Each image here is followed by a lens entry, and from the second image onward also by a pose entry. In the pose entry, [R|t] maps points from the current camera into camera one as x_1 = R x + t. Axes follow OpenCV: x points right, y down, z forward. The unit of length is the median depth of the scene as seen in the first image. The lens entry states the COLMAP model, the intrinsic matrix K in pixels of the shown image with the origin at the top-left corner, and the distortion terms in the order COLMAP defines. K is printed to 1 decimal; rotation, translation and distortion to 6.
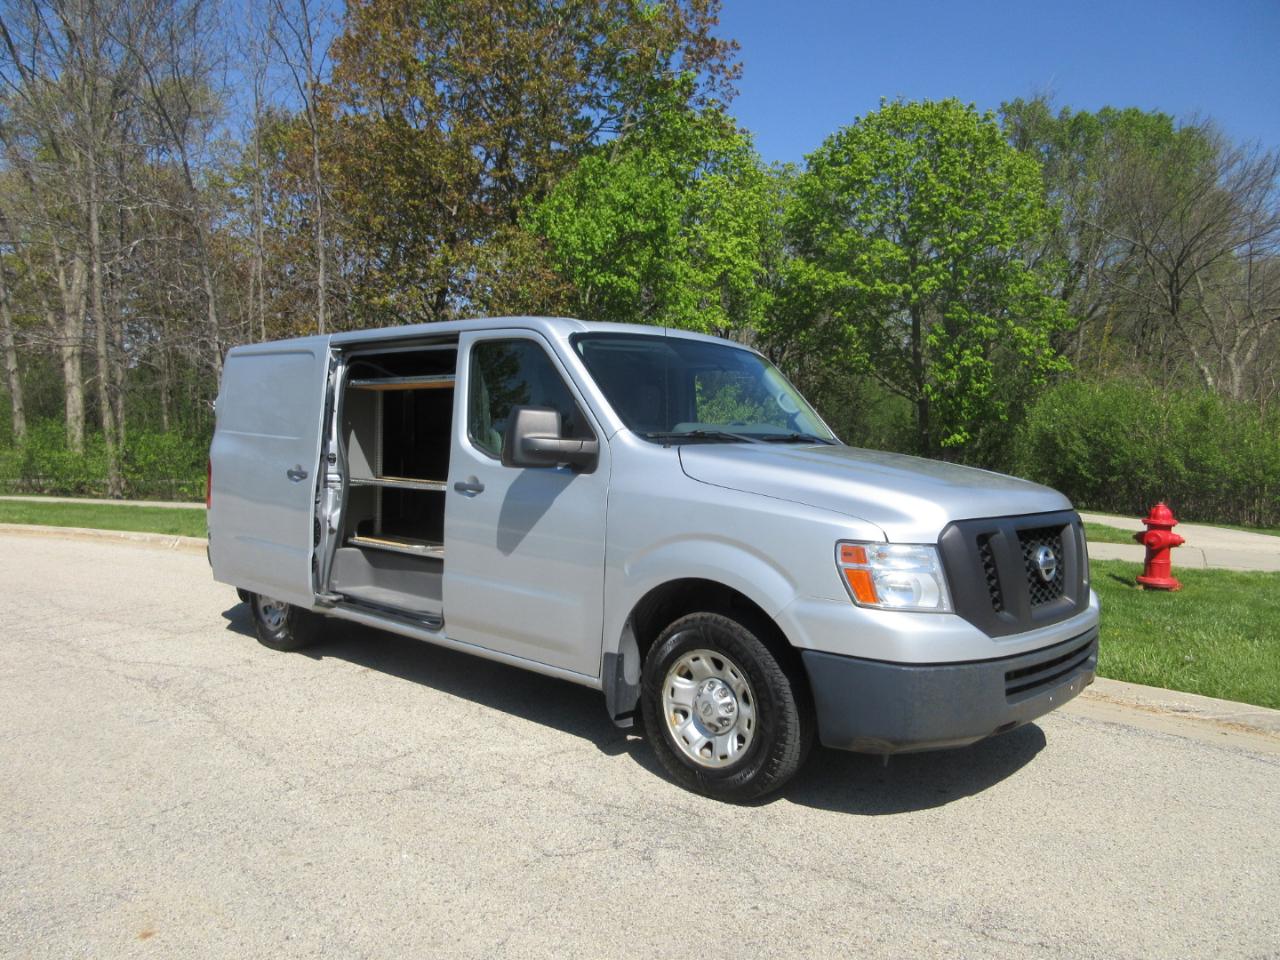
lens RADIAL K [[969.1, 0, 640.5], [0, 969.1, 484.2], [0, 0, 1]] dist [-0.000053, 0.012183]
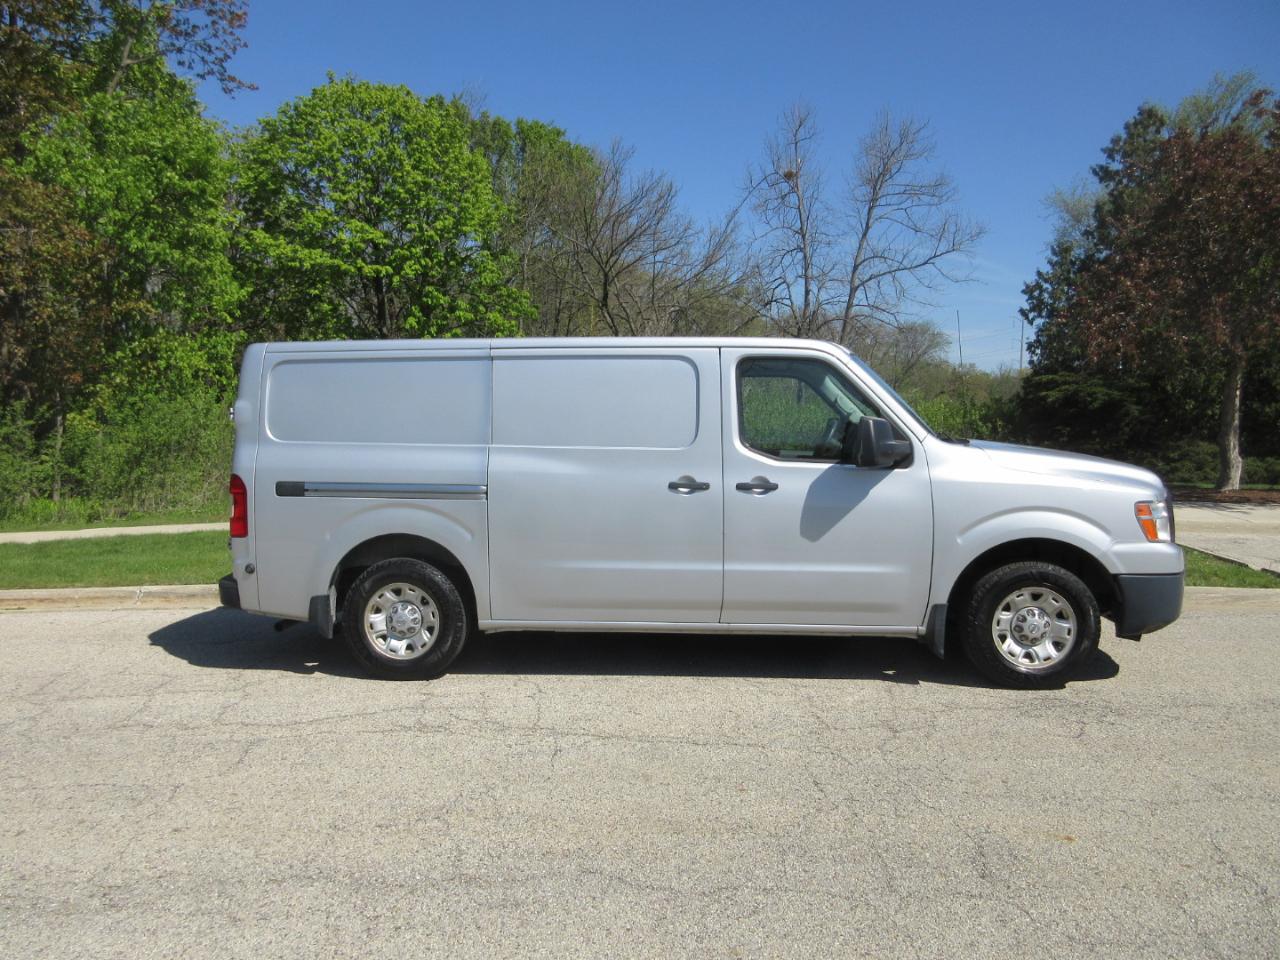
lens RADIAL K [[969.1, 0, 637.9], [0, 969.1, 486.5], [0, 0, 1]] dist [-0.000053, 0.012183]
pose [[0.790368, -0.070792, 0.608528, -0.221117], [0.053123, 0.997479, 0.047043, -0.013103], [-0.610325, -0.004855, 0.792137, 0.040986]]
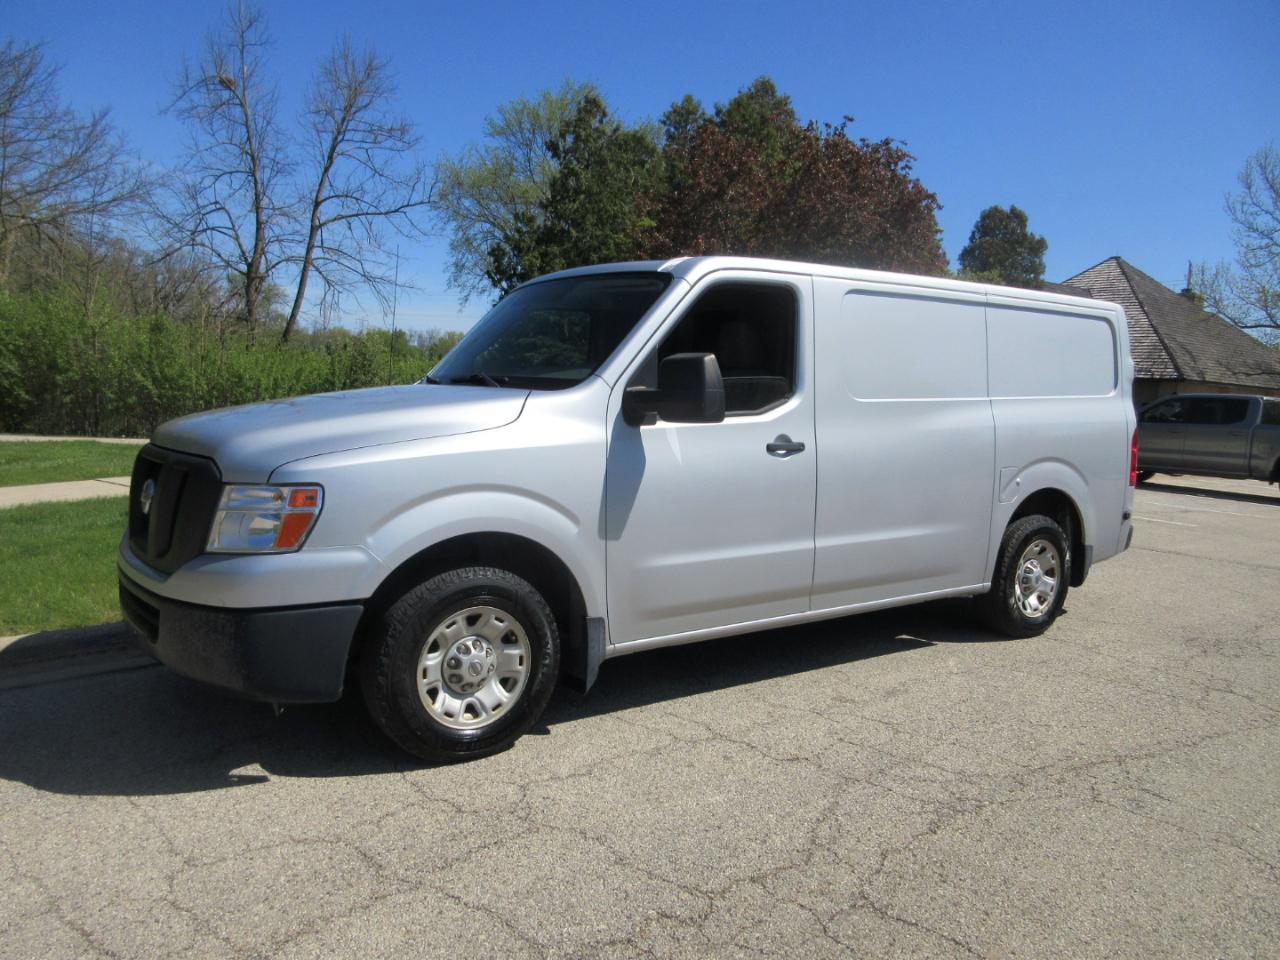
lens RADIAL K [[969.1, 0, 637.8], [0, 969.1, 477.9], [0, 0, 1]] dist [-0.000053, 0.012183]
pose [[0.205527, -0.109751, 0.972478, -0.282704], [0.018438, 0.993950, 0.108278, -0.018957], [-0.978478, -0.004324, 0.206307, 0.269669]]
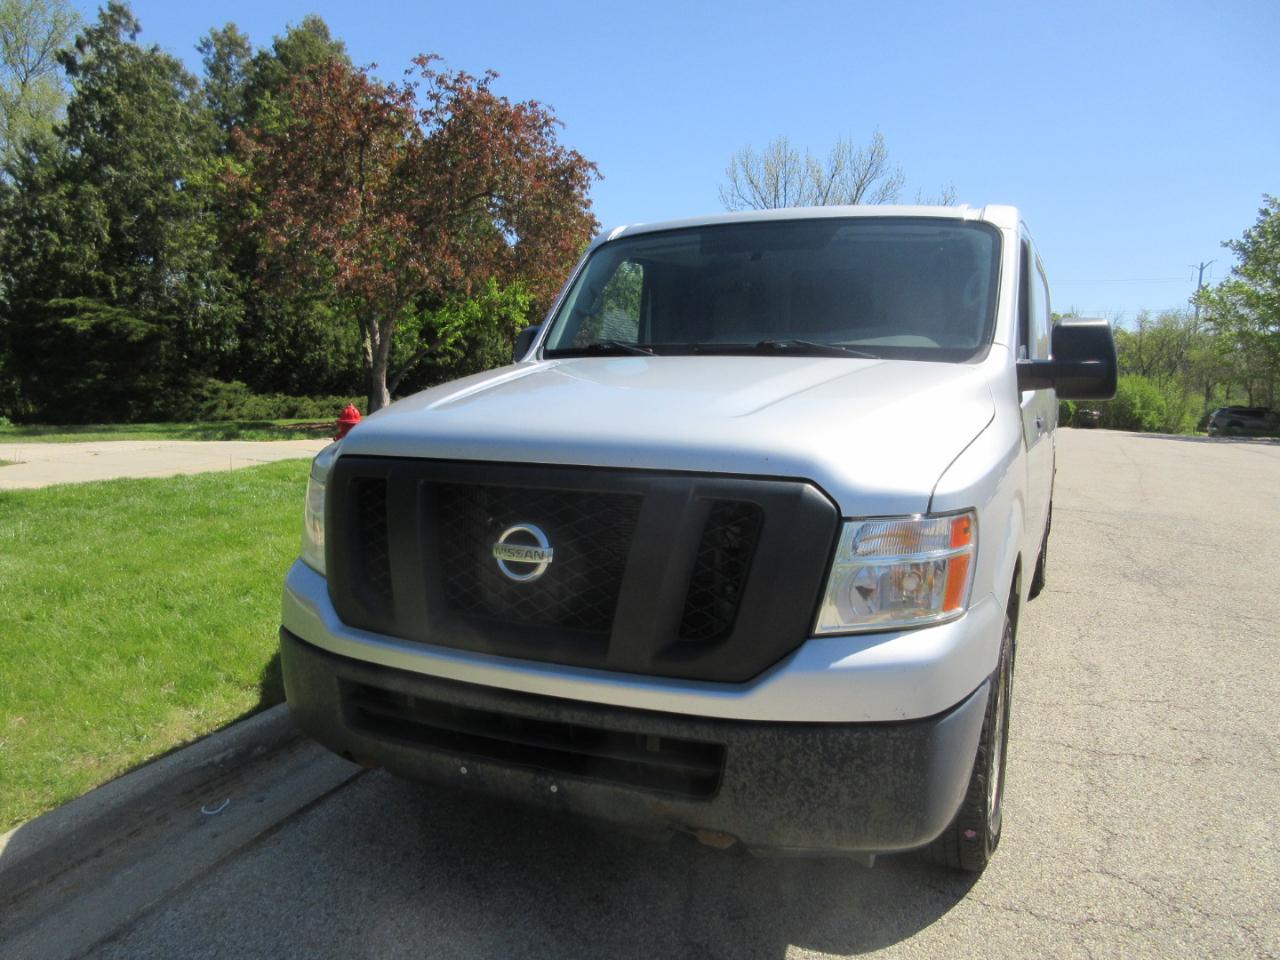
lens RADIAL K [[969.1, 0, 639.1], [0, 969.1, 482.2], [0, 0, 1]] dist [-0.000053, 0.012183]
pose [[-0.311616, -0.139051, 0.939979, -0.228569], [0.019381, 0.988099, 0.152595, -0.021107], [-0.950010, 0.065768, -0.305213, 0.412683]]
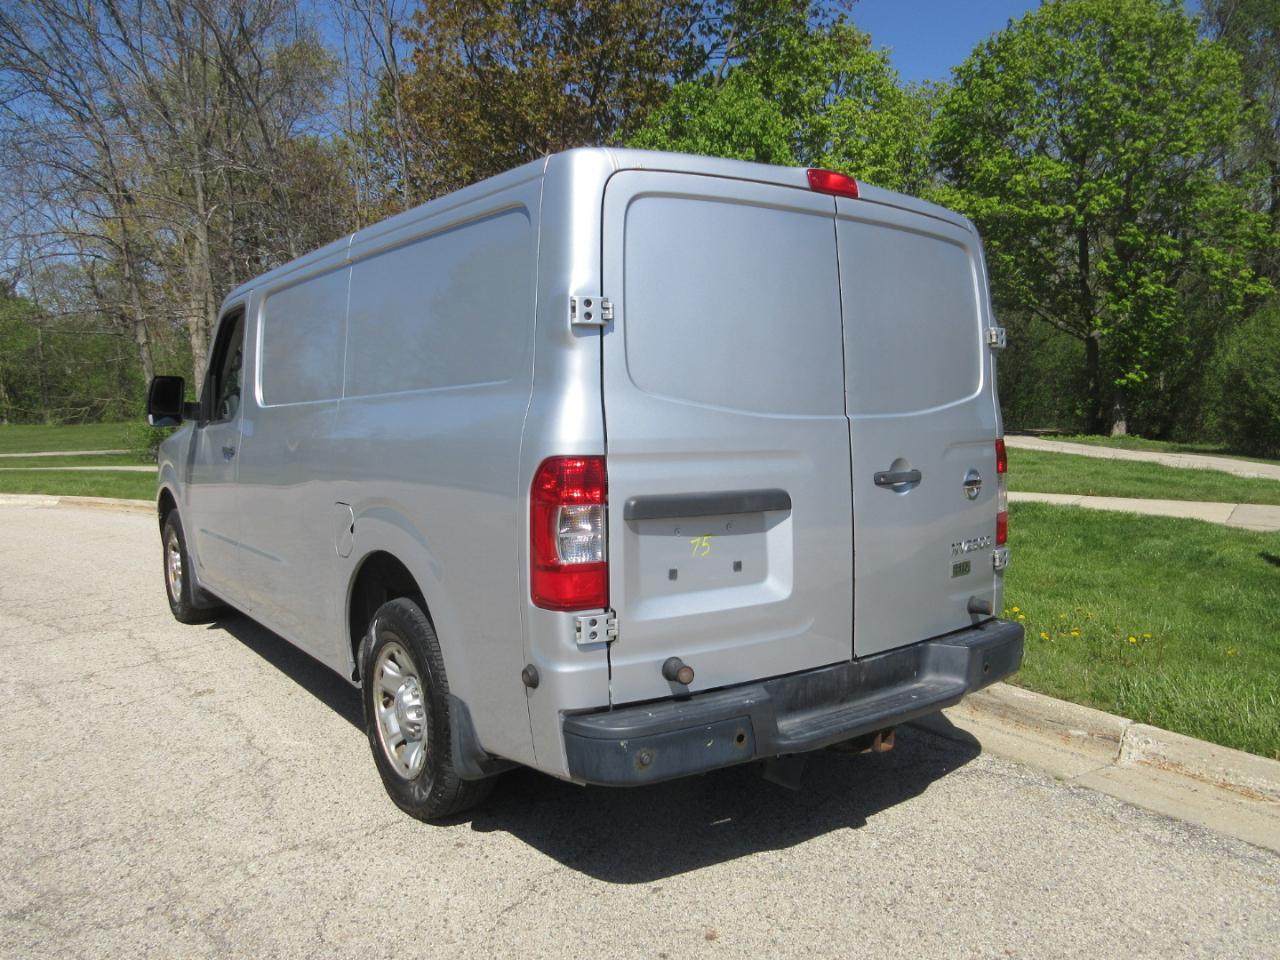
lens RADIAL K [[969.1, 0, 643.7], [0, 969.1, 482.6], [0, 0, 1]] dist [-0.000053, 0.012183]
pose [[0.984787, -0.015132, -0.173103, 0.060287], [0.023005, 0.998786, 0.043566, -0.002684], [0.172234, -0.046886, 0.983940, 0.074347]]
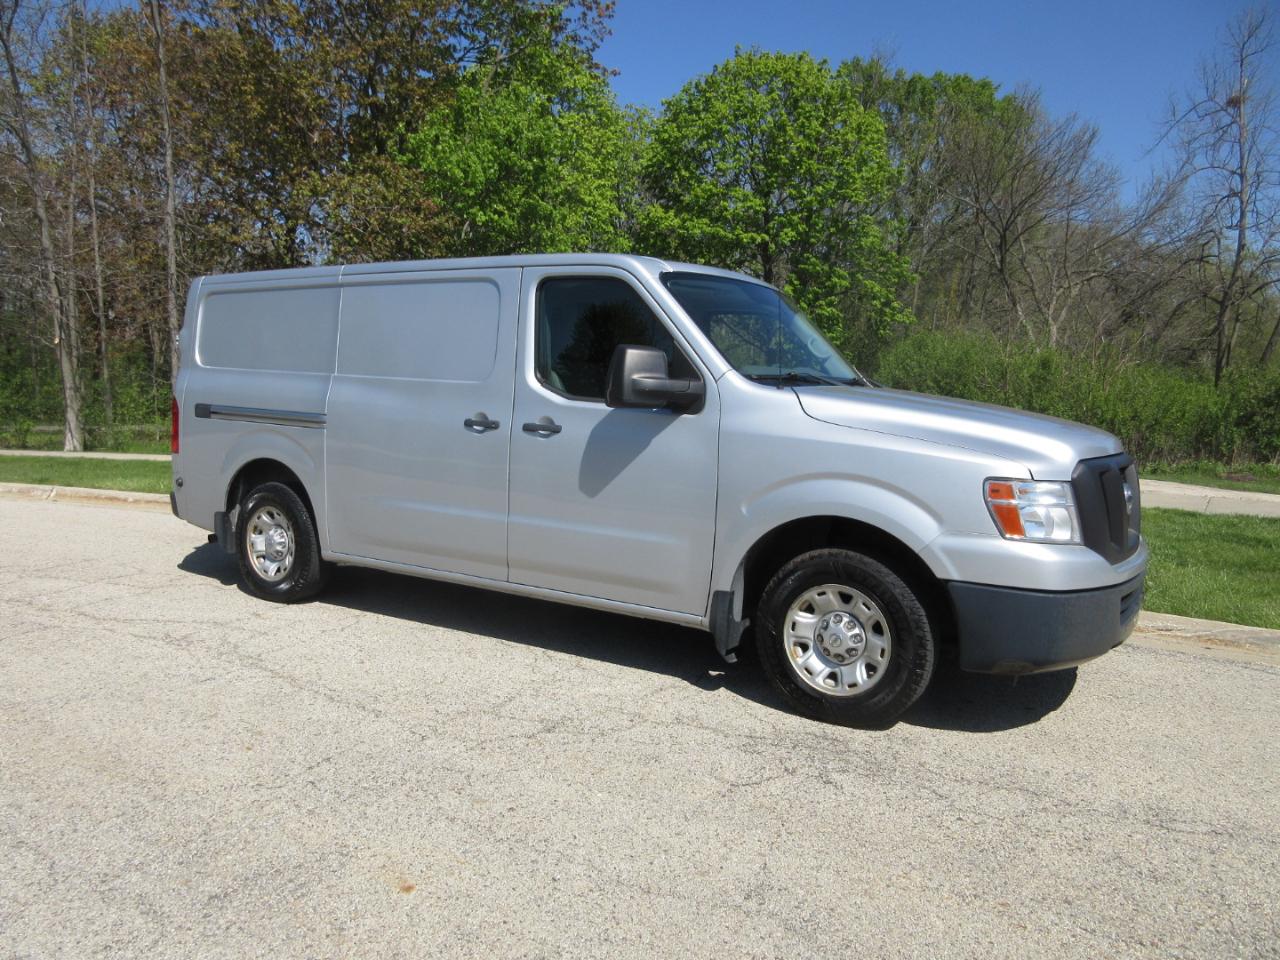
lens RADIAL K [[969.1, 0, 642.6], [0, 969.1, 483.7], [0, 0, 1]] dist [-0.000053, 0.012183]
pose [[0.983237, -0.008698, 0.182125, -0.057680], [-0.001170, 0.998540, 0.054005, 0.001295], [-0.182329, -0.053312, 0.981791, 0.004280]]
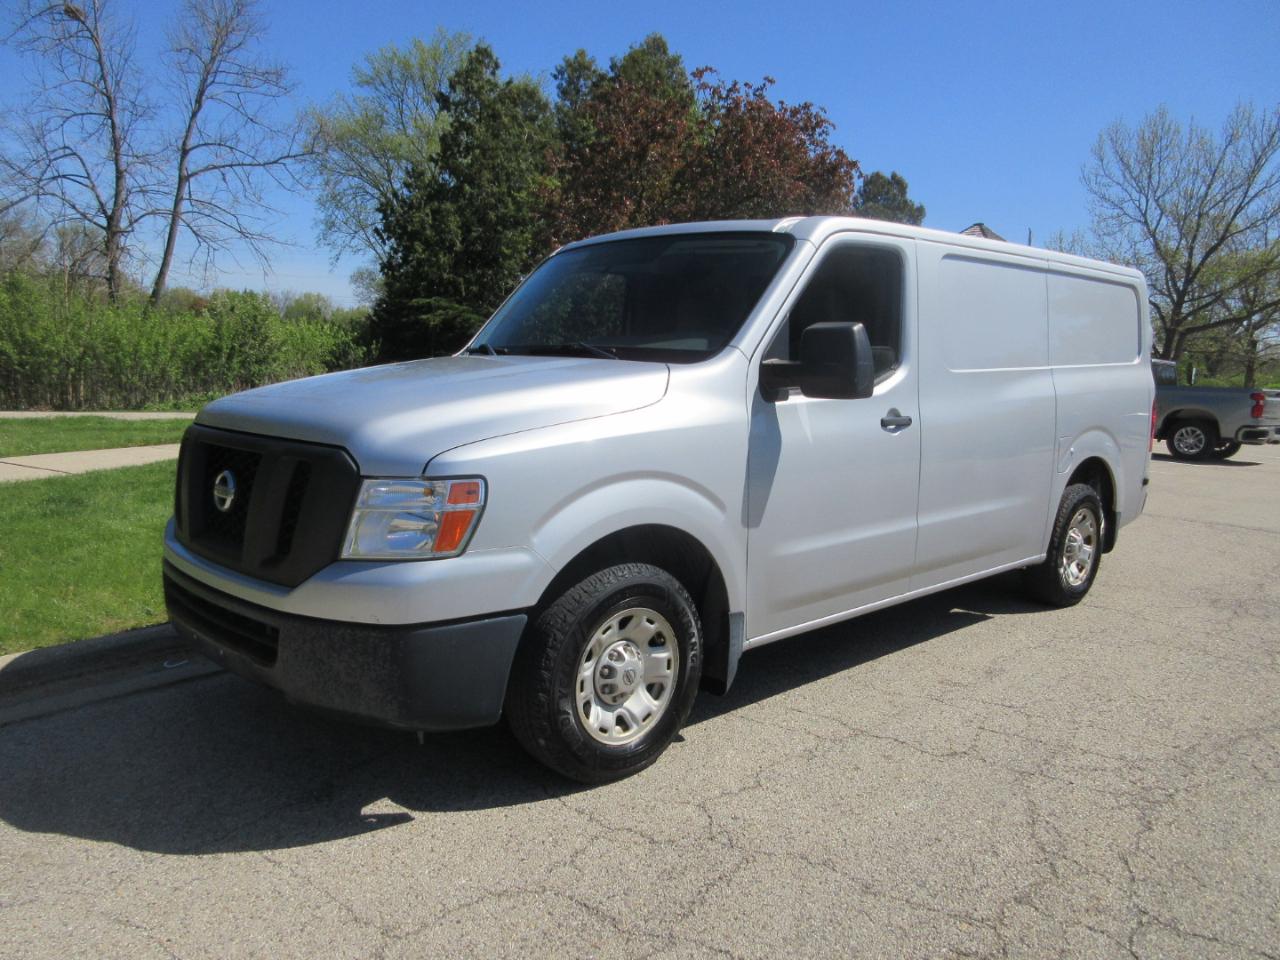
lens RADIAL K [[969.1, 0, 638.9], [0, 969.1, 480.1], [0, 0, 1]] dist [-0.000053, 0.012183]
pose [[0.065688, -0.151480, 0.986275, -0.272253], [0.018595, 0.988424, 0.150572, -0.021171], [-0.997667, 0.008449, 0.067745, 0.319834]]
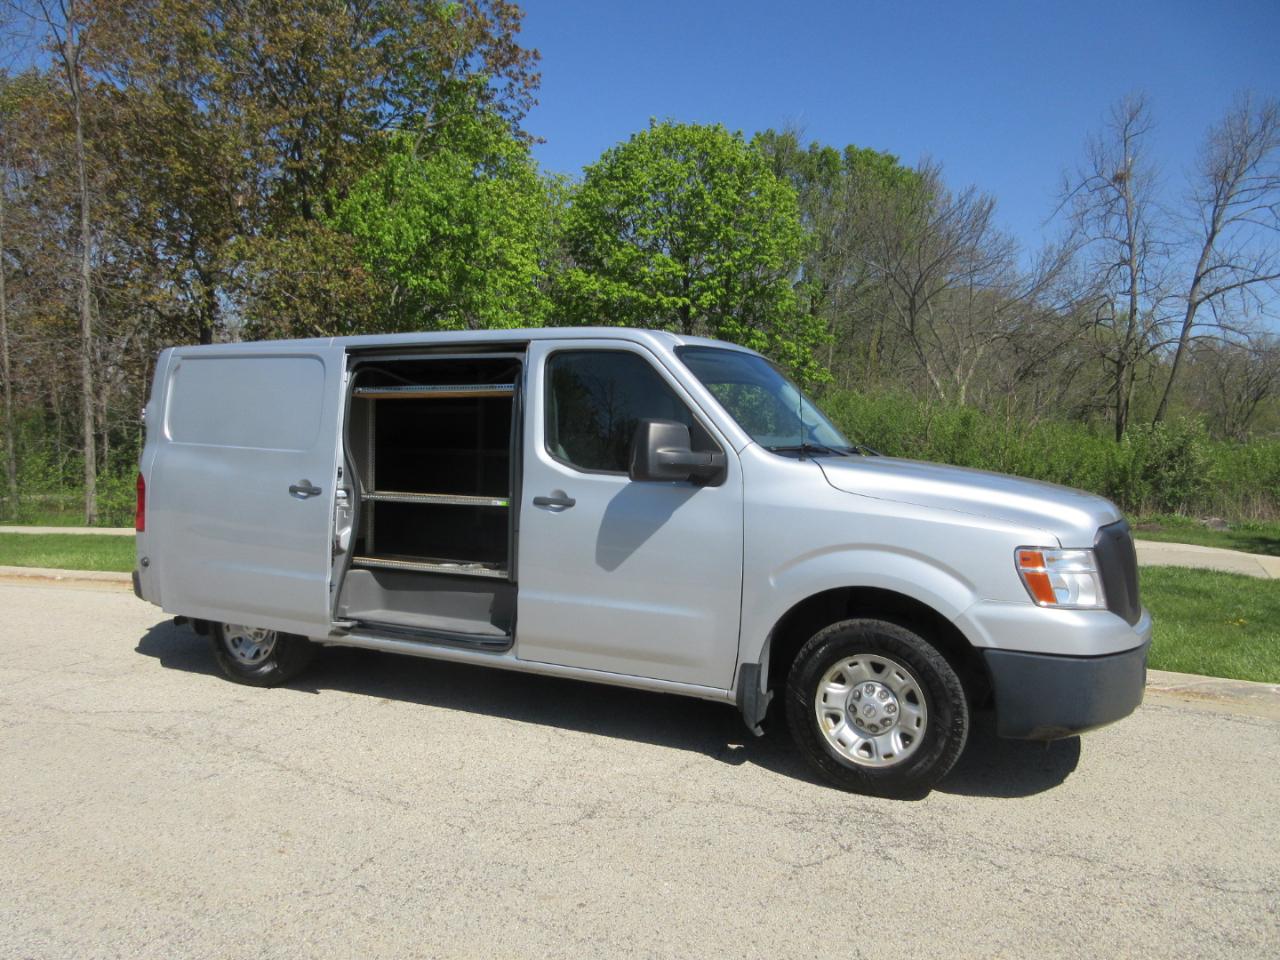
lens RADIAL K [[969.1, 0, 642.6], [0, 969.1, 480.0], [0, 0, 1]] dist [-0.000053, 0.012183]
pose [[0.962422, -0.011474, 0.271316, -0.079935], [0.014348, 0.999860, -0.008612, -0.002161], [-0.271180, 0.012182, 0.962452, 0.010070]]
